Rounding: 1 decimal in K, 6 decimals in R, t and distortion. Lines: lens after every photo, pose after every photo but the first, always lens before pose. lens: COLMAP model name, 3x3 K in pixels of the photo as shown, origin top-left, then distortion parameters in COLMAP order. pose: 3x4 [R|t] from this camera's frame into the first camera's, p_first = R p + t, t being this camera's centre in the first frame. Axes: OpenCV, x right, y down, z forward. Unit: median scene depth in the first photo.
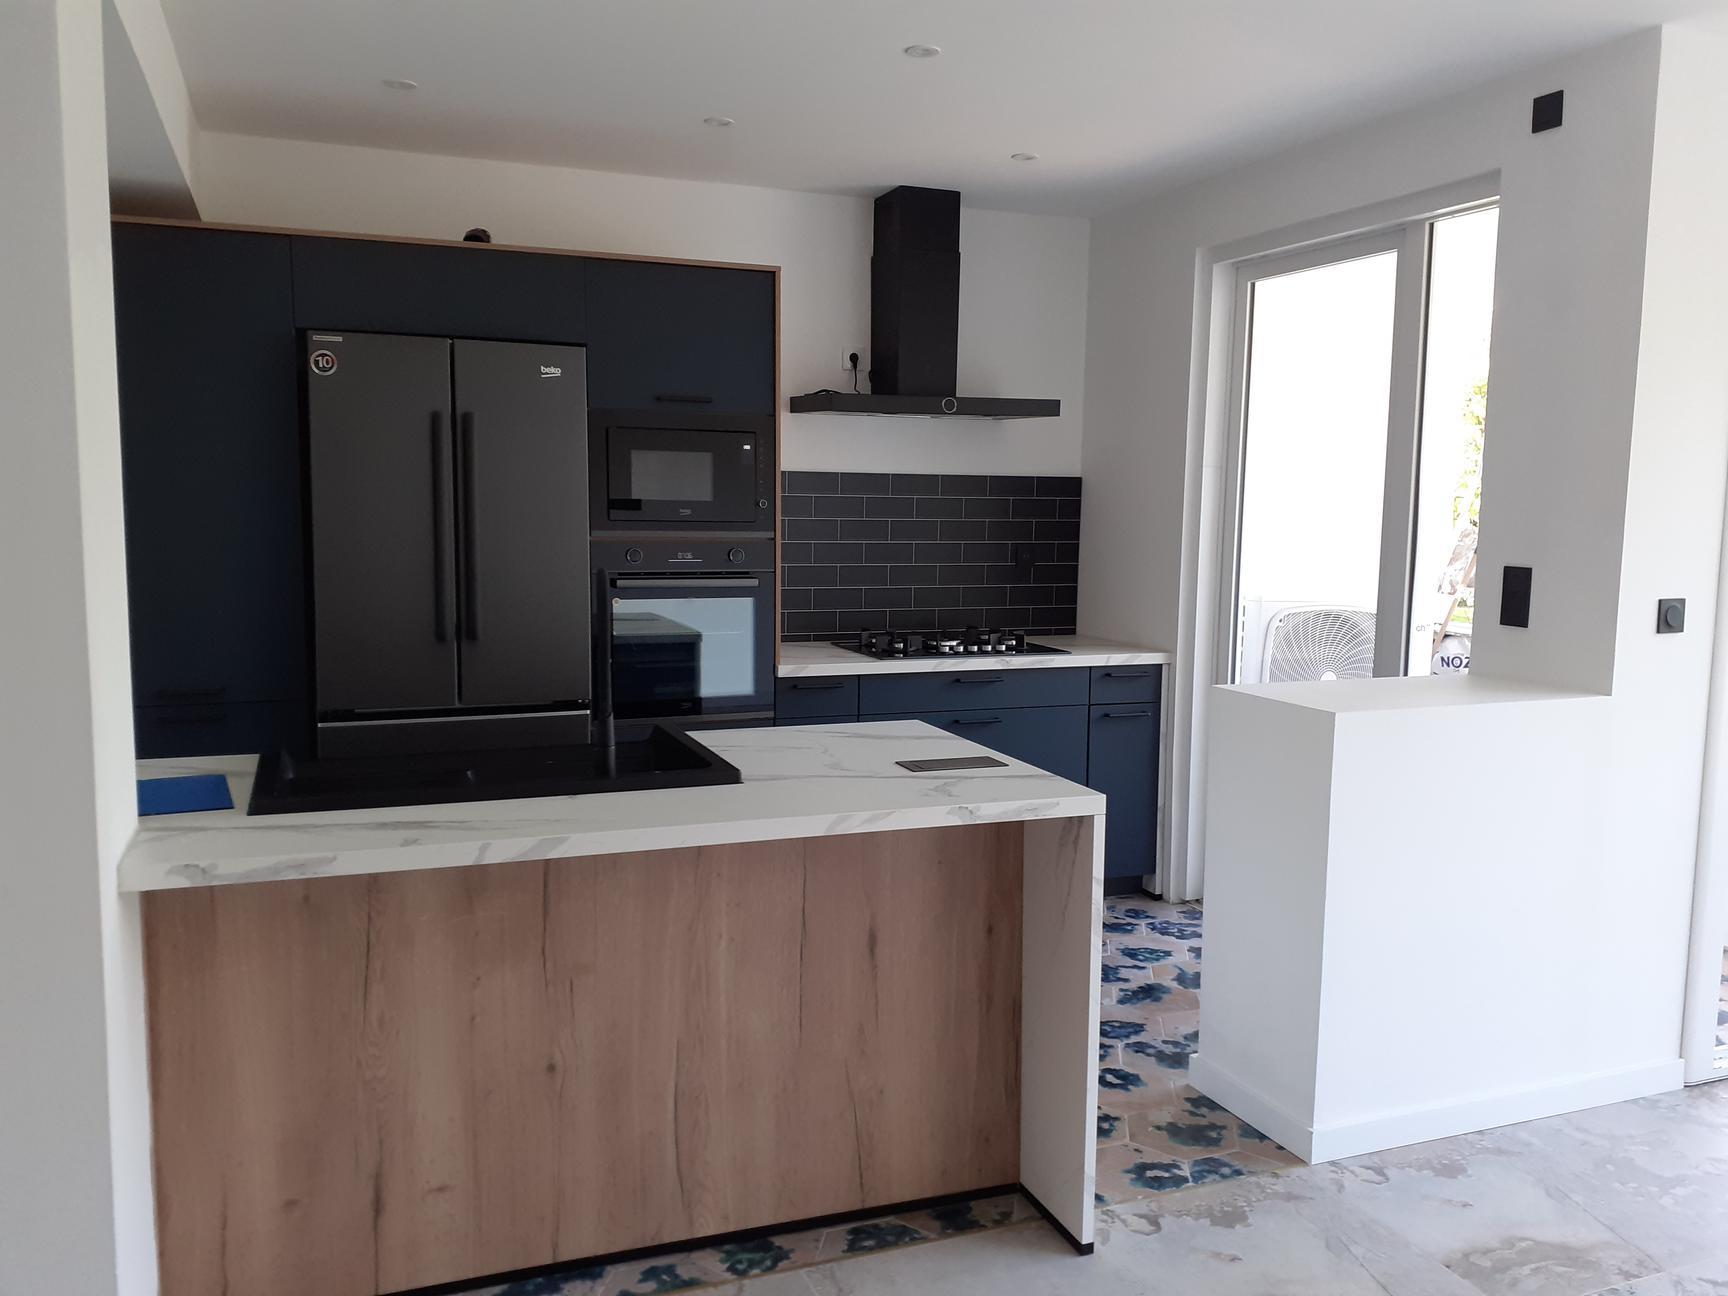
lens RADIAL K [[1386.7, 0, 862.5], [0, 1386.7, 639.7], [0, 0, 1]] dist [0.053236, -0.053606]
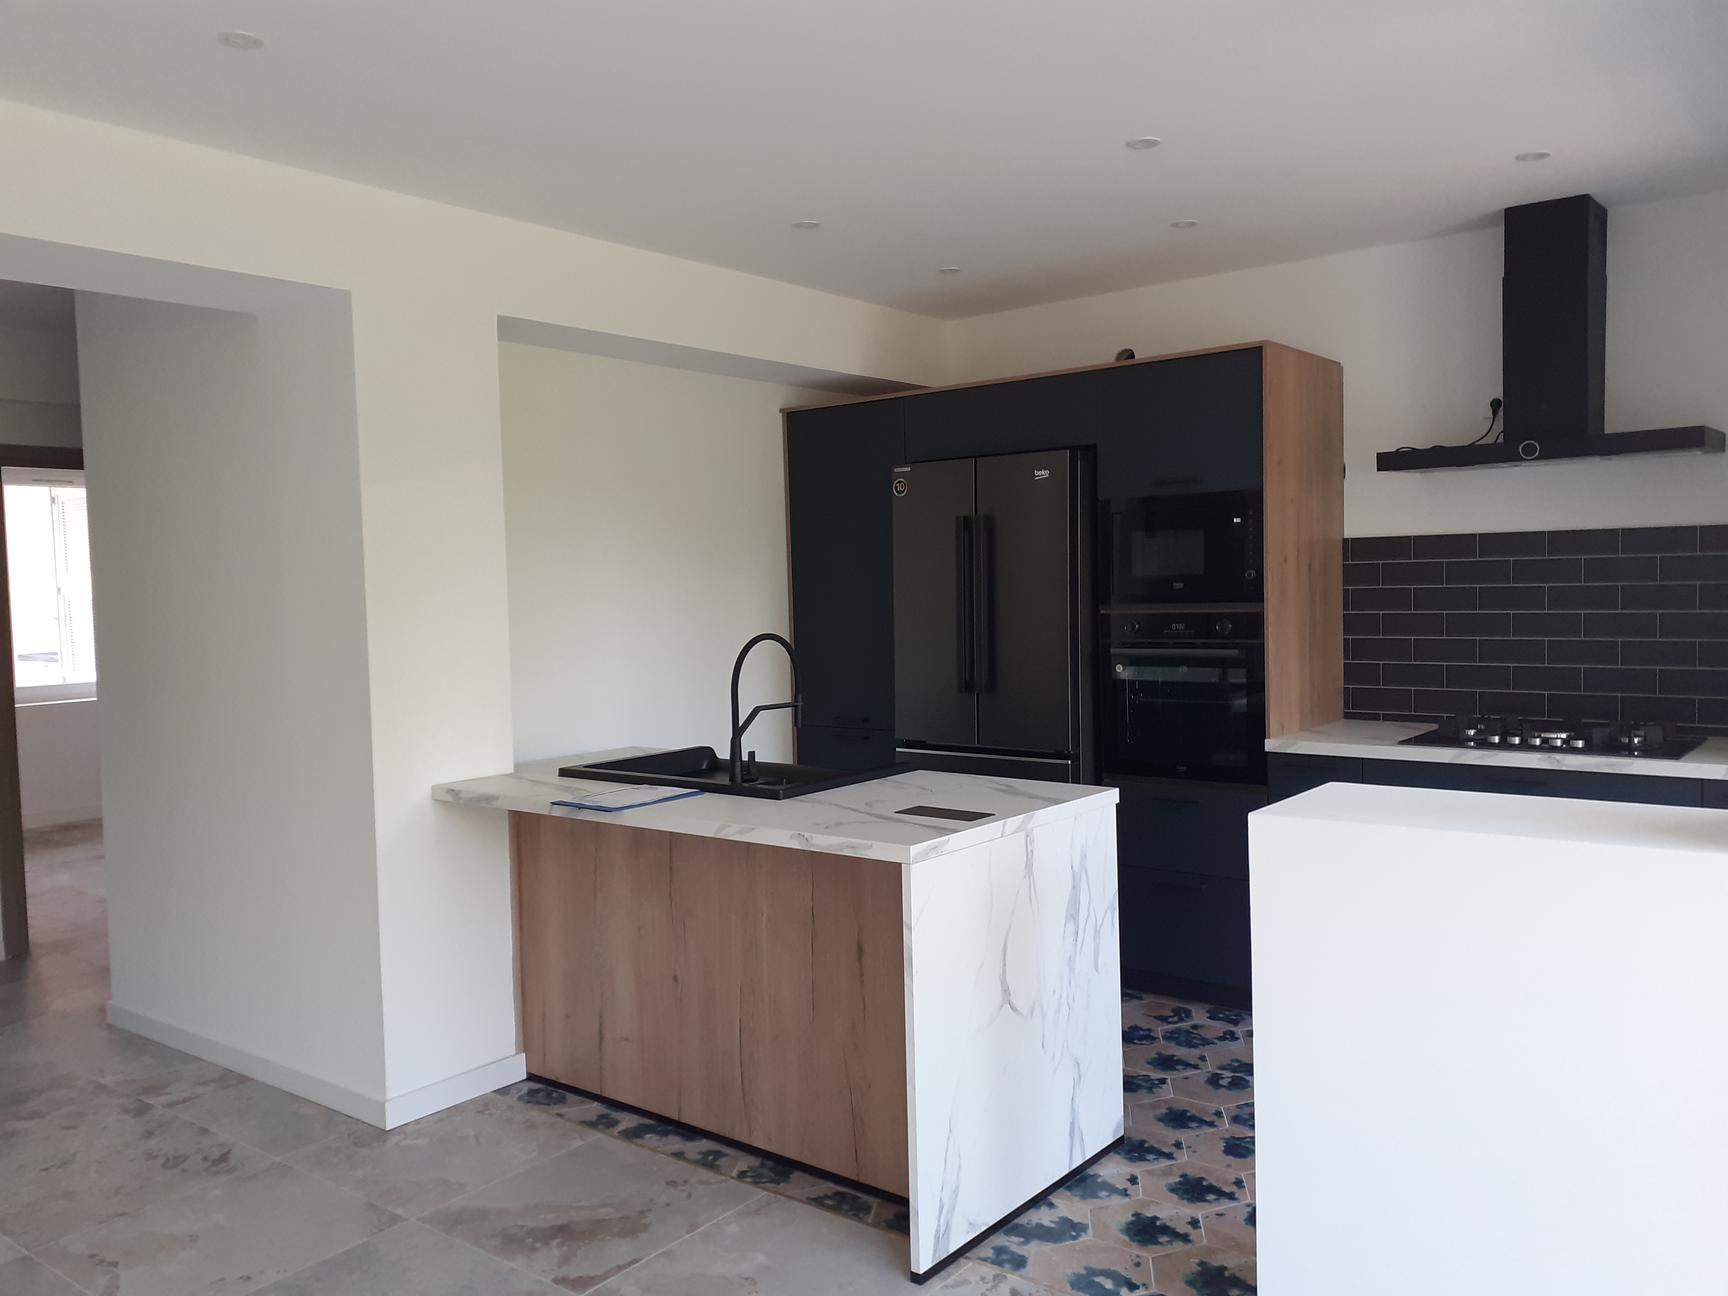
lens RADIAL K [[1386.7, 0, 829.1], [0, 1386.7, 619.5], [0, 0, 1]] dist [0.053236, -0.053606]
pose [[0.480708, -0.003600, -0.876873, 0.929855], [-0.056554, 0.997782, -0.035099, -0.019621], [0.875055, 0.066463, 0.479438, 0.351030]]
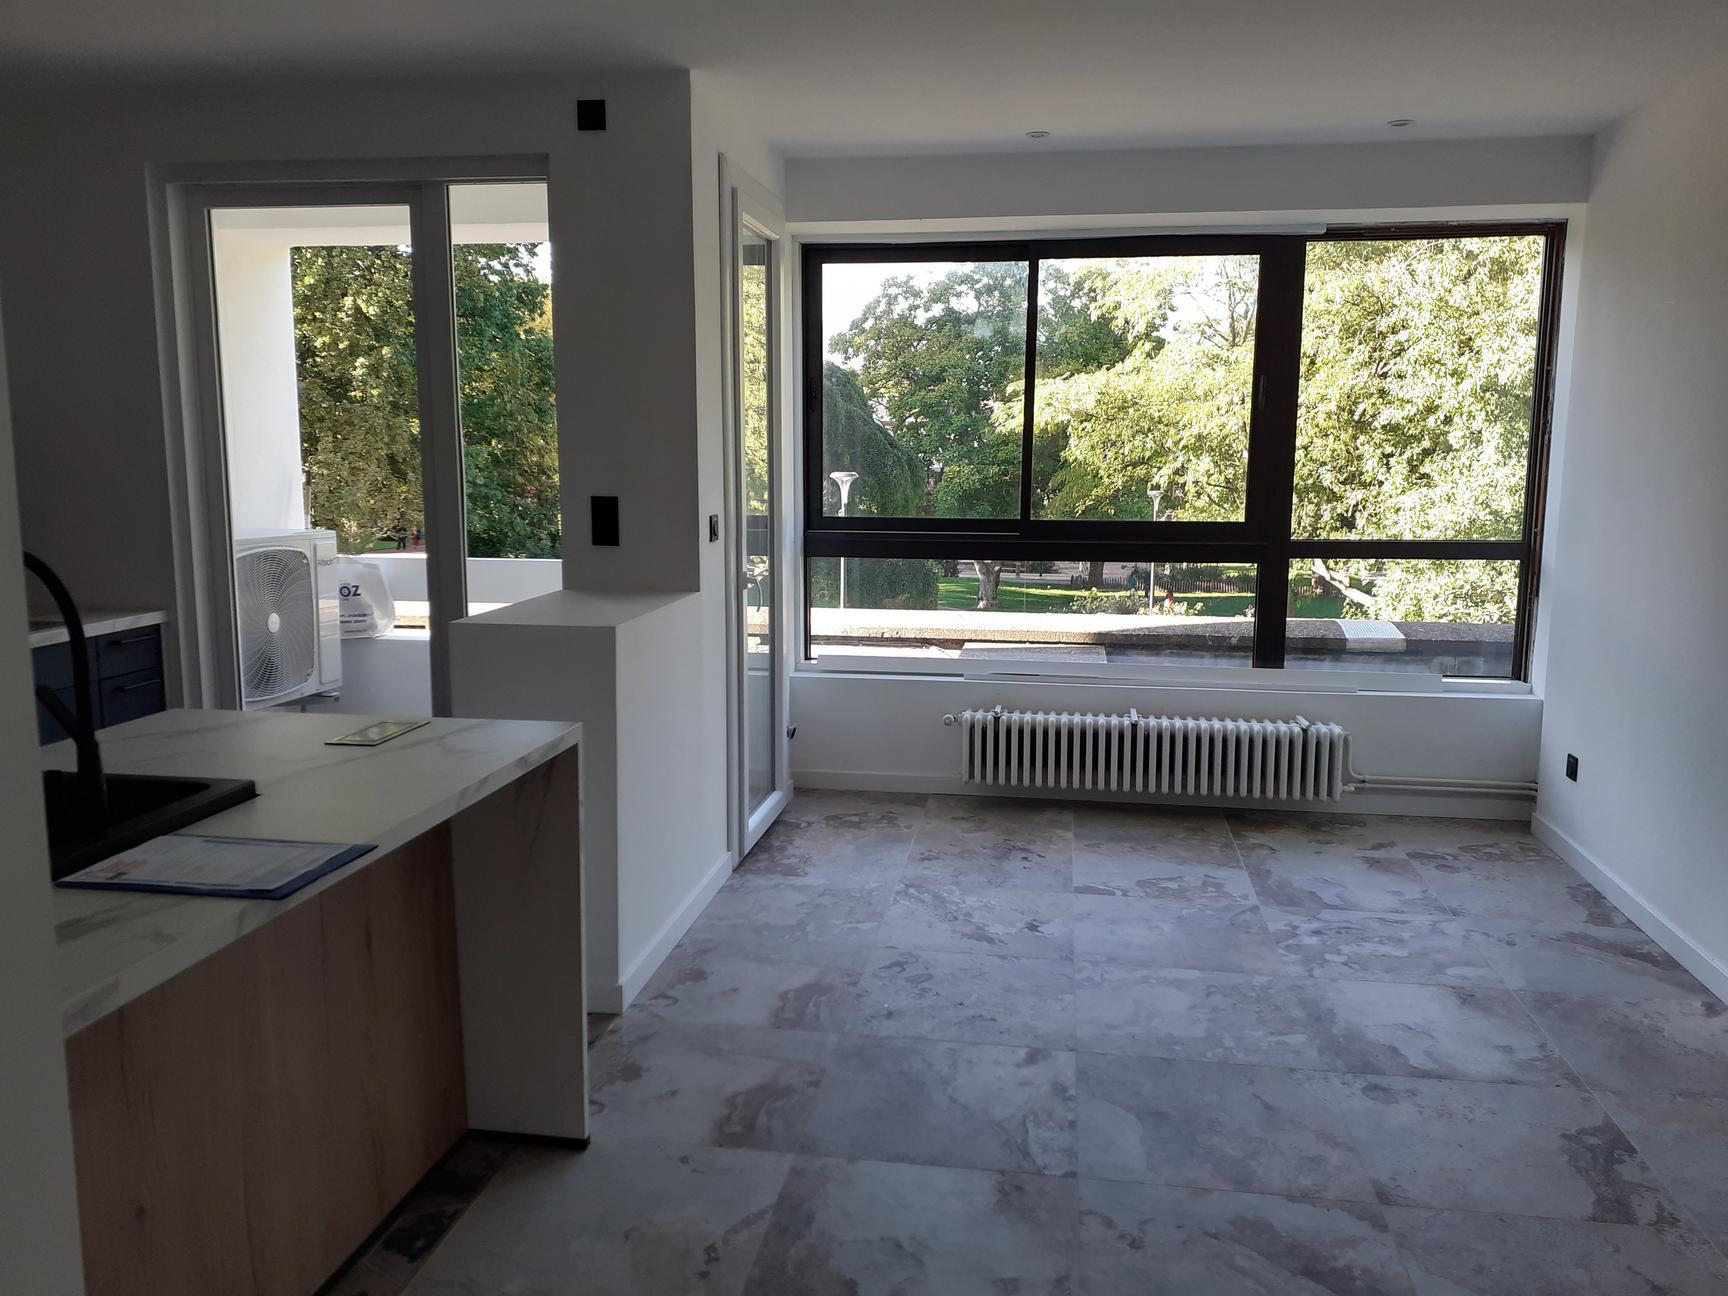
lens RADIAL K [[1386.7, 0, 853.4], [0, 1386.7, 639.9], [0, 0, 1]] dist [0.053236, -0.053606]
pose [[0.509697, -0.135720, 0.849581, -0.524025], [0.095763, 0.990293, 0.100747, -0.032801], [-0.855008, 0.030008, 0.517746, 0.222093]]
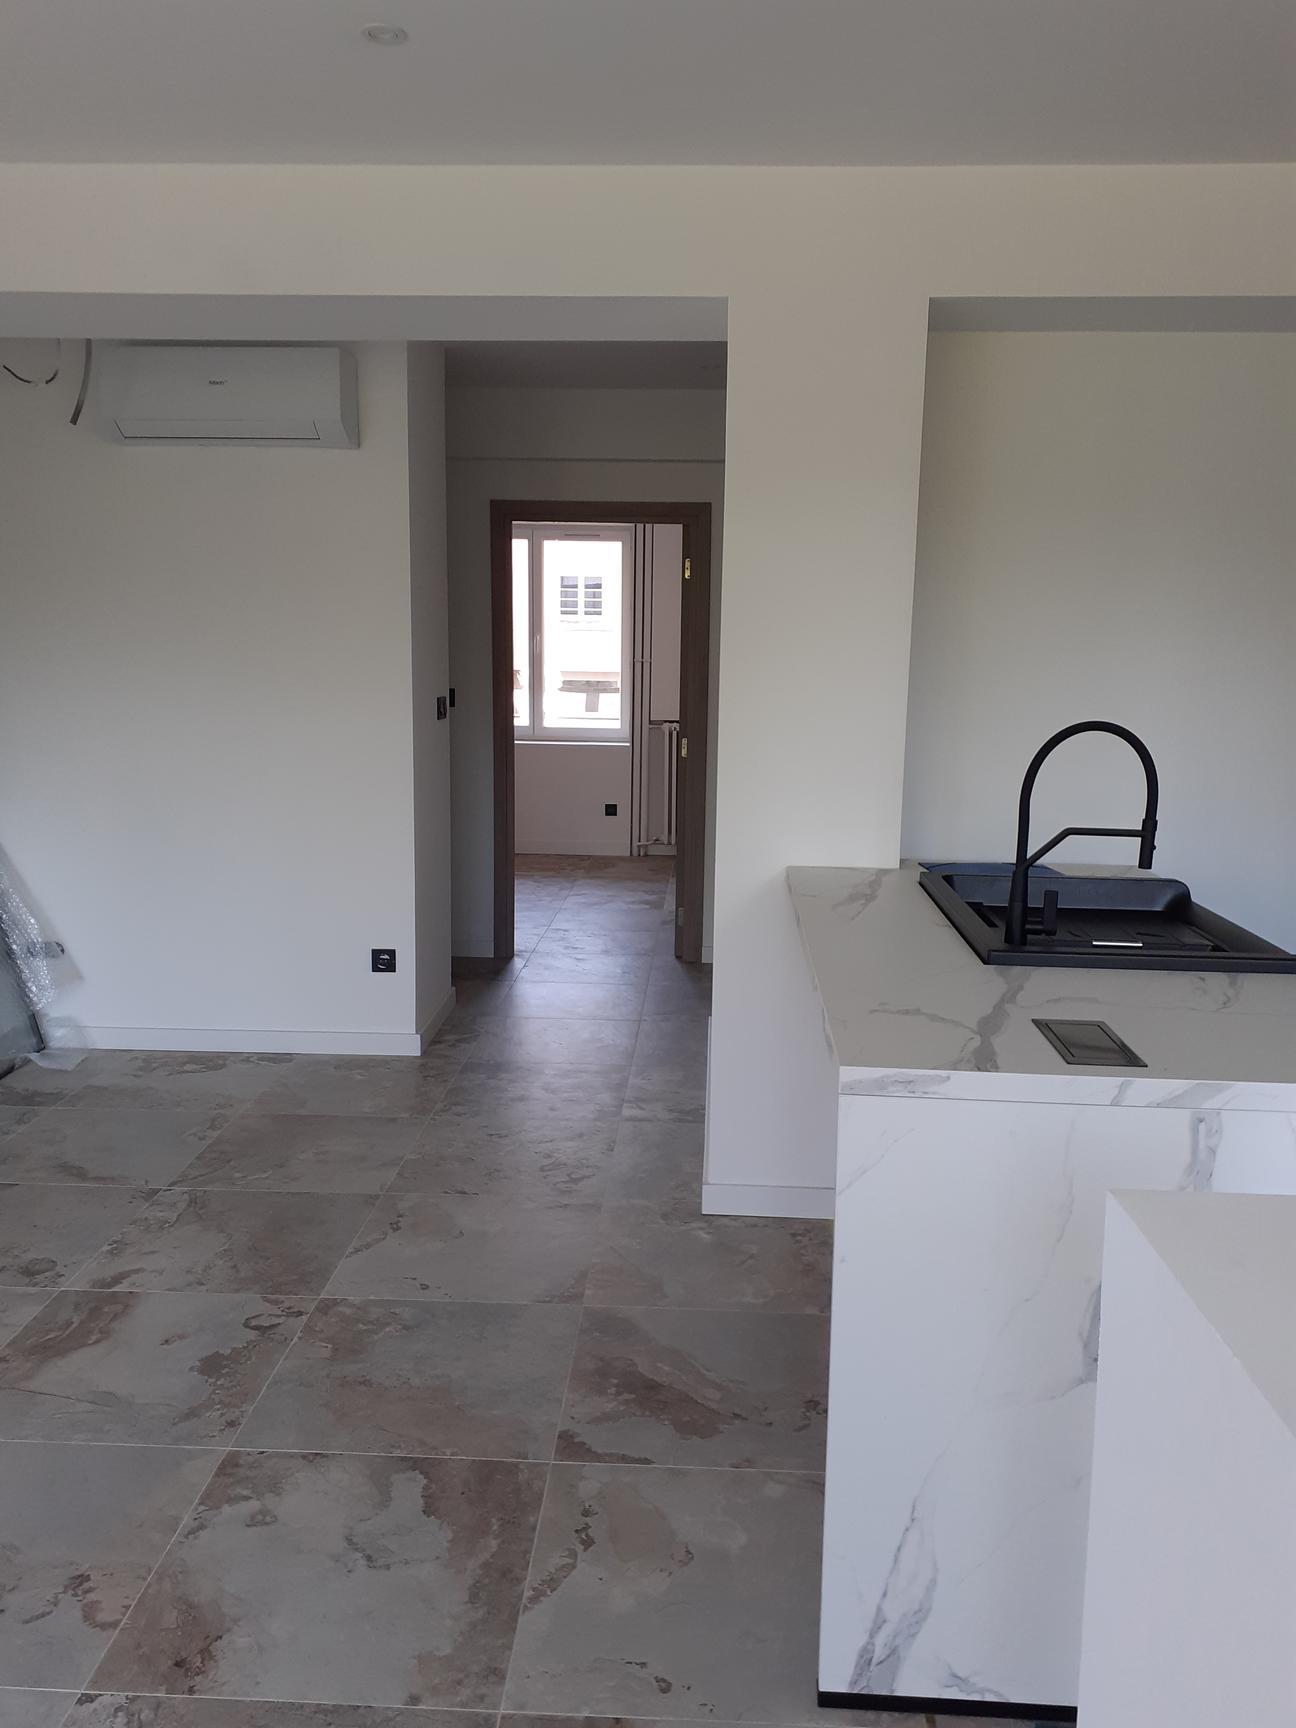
lens RADIAL K [[1386.7, 0, 647.8], [0, 1386.7, 826.6], [0, 0, 1]] dist [0.053236, -0.053606]
pose [[-0.422312, 0.094011, -0.901562, 0.700748], [-0.119924, 0.980069, 0.158373, -0.086947], [0.898482, 0.175002, -0.402621, 0.992923]]
